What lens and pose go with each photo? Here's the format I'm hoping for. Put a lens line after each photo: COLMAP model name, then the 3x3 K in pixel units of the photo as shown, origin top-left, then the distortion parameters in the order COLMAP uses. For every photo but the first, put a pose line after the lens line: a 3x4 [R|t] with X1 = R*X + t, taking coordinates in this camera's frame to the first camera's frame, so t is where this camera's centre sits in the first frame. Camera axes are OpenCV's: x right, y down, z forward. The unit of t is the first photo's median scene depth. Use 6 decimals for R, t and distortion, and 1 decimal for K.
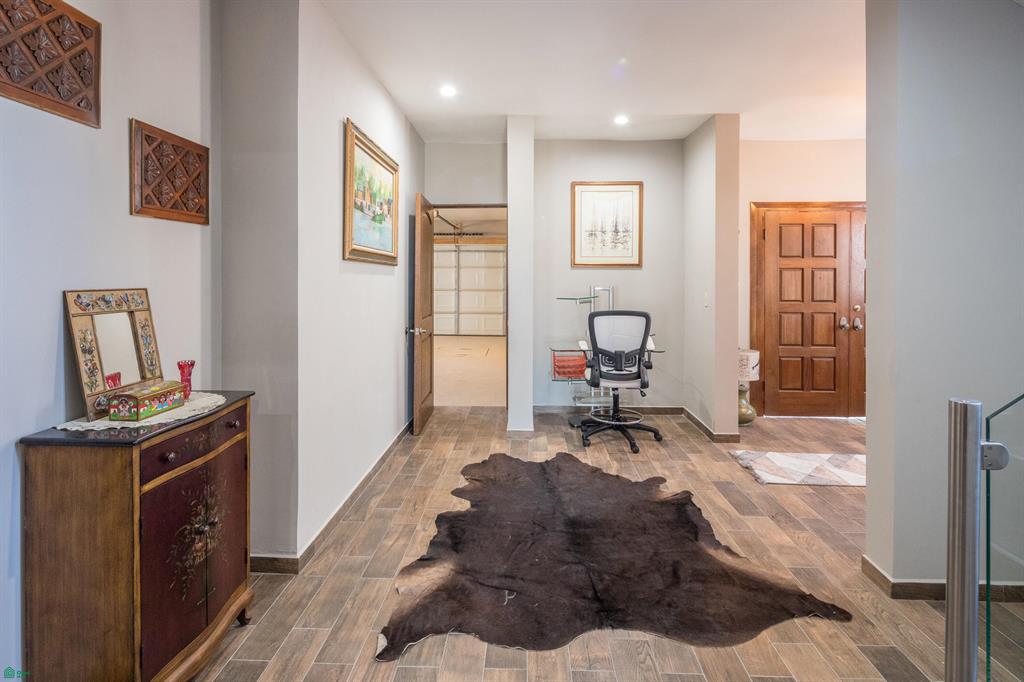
lens RADIAL K [[498.6, 0, 512.1], [0, 498.6, 278.6], [0, 0, 1]] dist [0.001034, -0.001891]
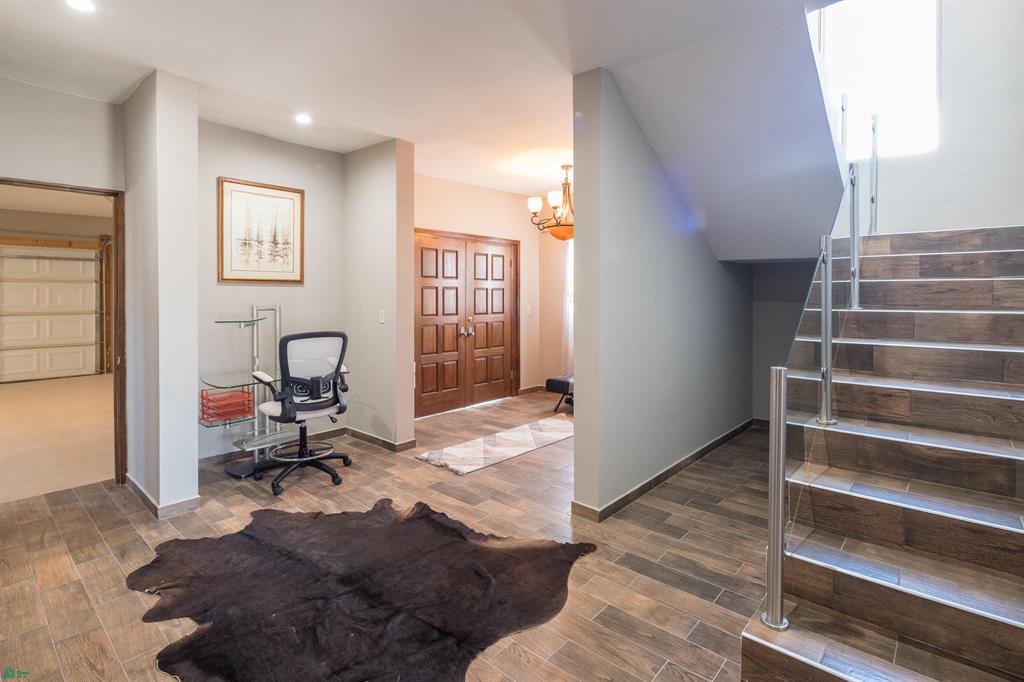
lens RADIAL K [[493.6, 0, 511.0], [0, 493.6, 298.9], [0, 0, 1]] dist [0.001089, -0.000709]
pose [[0.635099, -0.008834, 0.772381, -0.271810], [0.003677, 0.999958, 0.008414, -0.002036], [-0.772422, -0.002504, 0.635104, 0.178659]]
